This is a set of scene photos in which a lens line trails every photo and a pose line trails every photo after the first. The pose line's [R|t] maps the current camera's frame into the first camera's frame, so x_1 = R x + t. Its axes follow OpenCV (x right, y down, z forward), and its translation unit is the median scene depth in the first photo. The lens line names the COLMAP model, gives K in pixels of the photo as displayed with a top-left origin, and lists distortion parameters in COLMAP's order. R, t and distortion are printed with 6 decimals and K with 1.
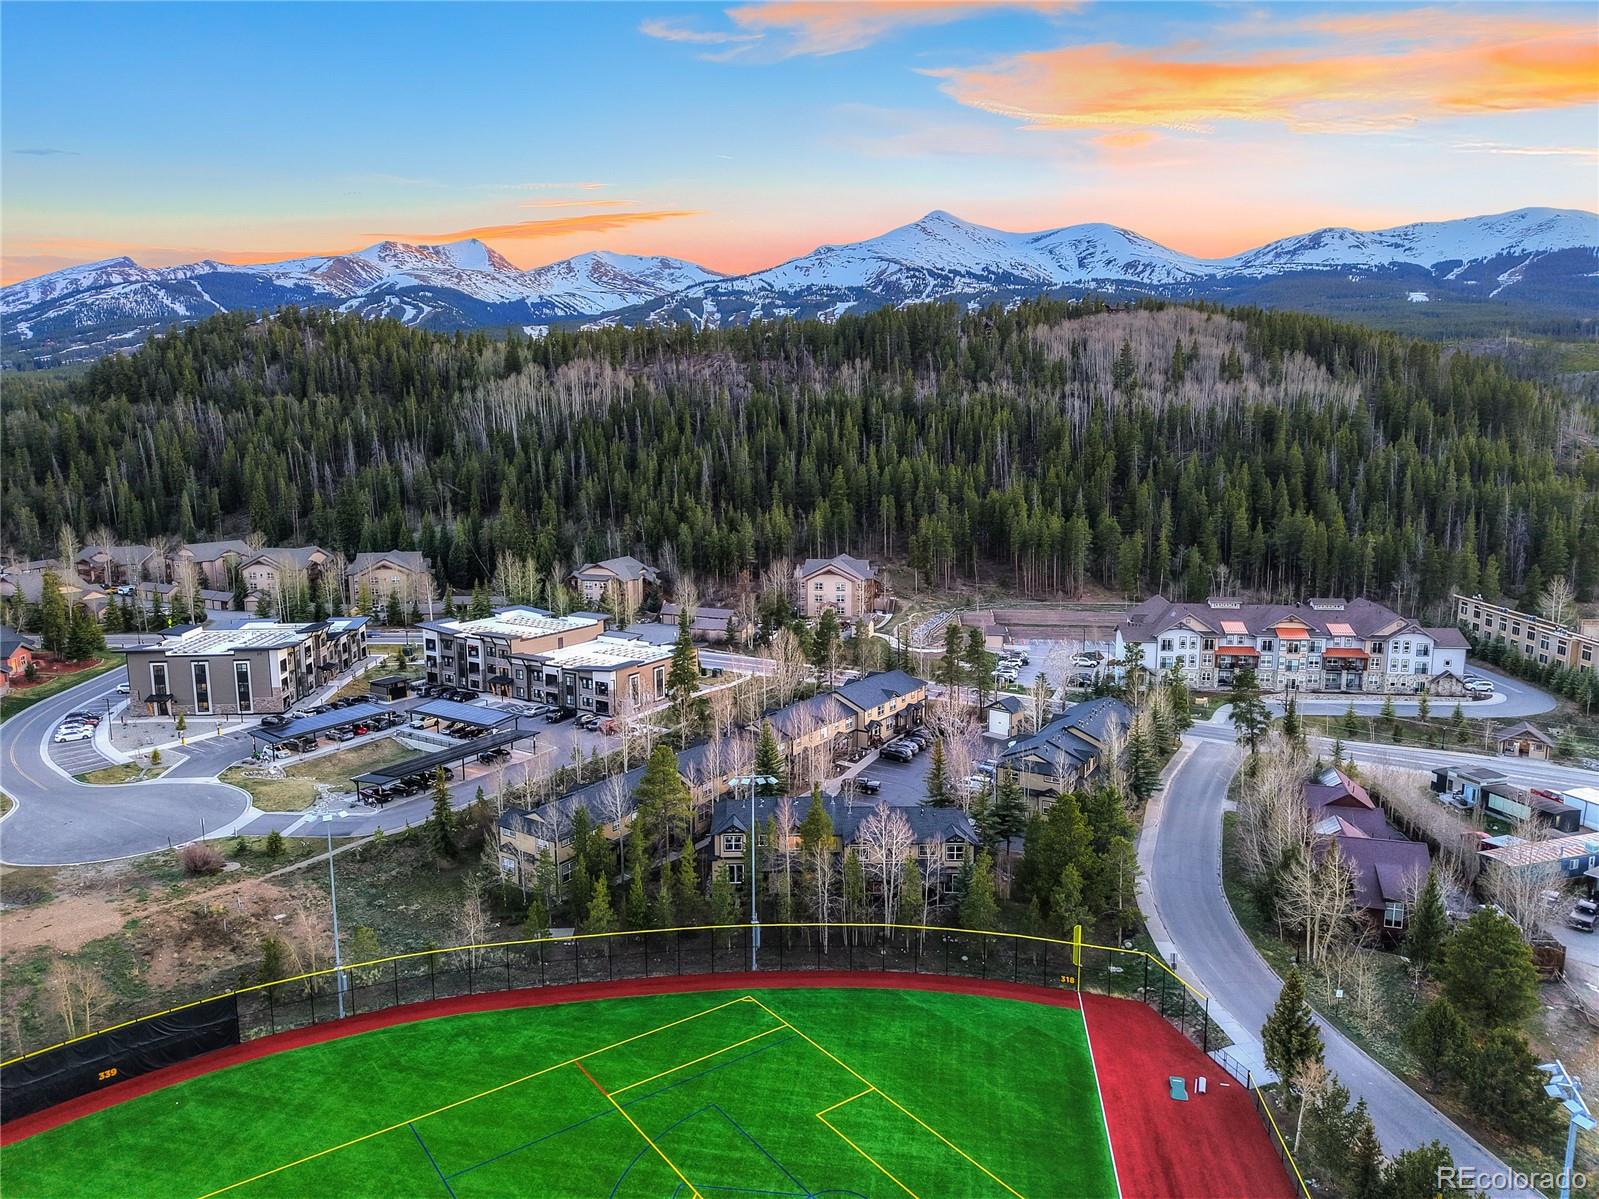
lens RADIAL K [[1084.3, 0, 799.5], [0, 1084.3, 599.5], [0, 0, 1]] dist [-0.004355, -0.005386]
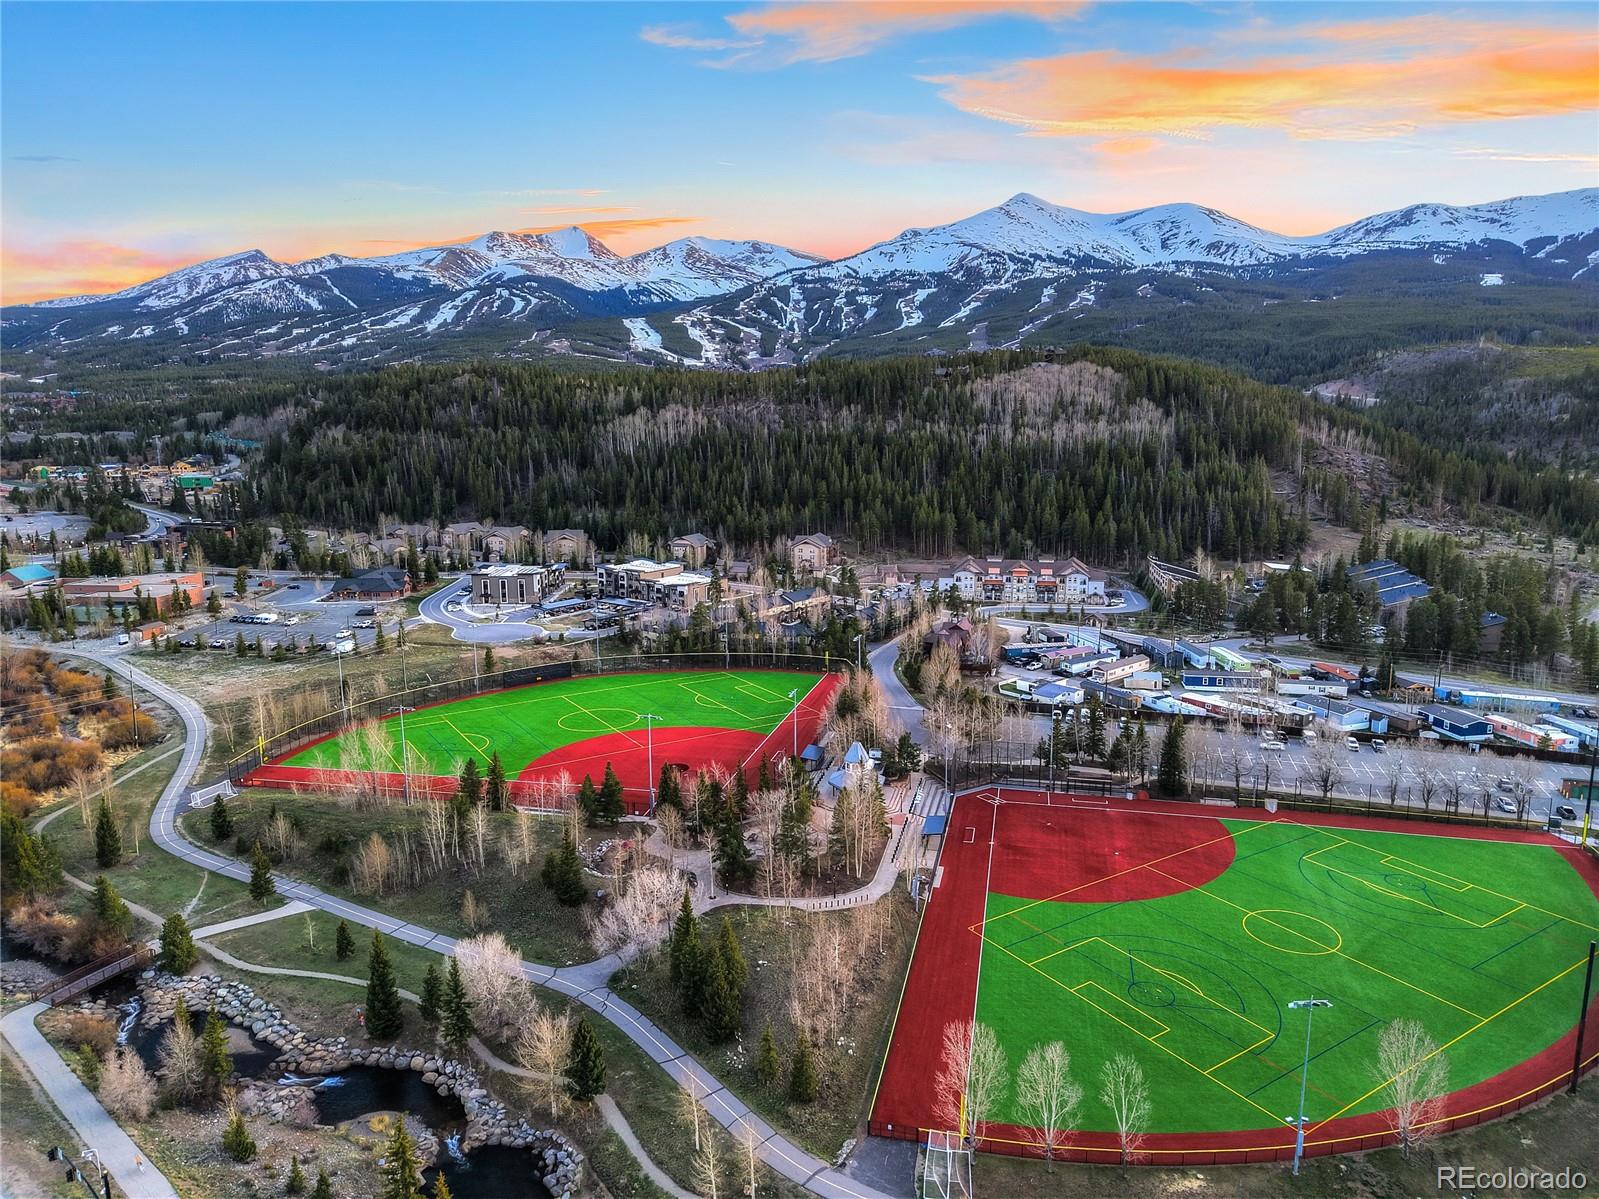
lens RADIAL K [[1084.3, 0, 799.5], [0, 1084.3, 599.5], [0, 0, 1]] dist [-0.004355, -0.005386]
pose [[0.996466, 0.011021, -0.083269, 0.102258], [-0.009181, 0.999706, 0.022450, 0.018122], [0.083492, -0.021606, 0.996274, -0.499291]]
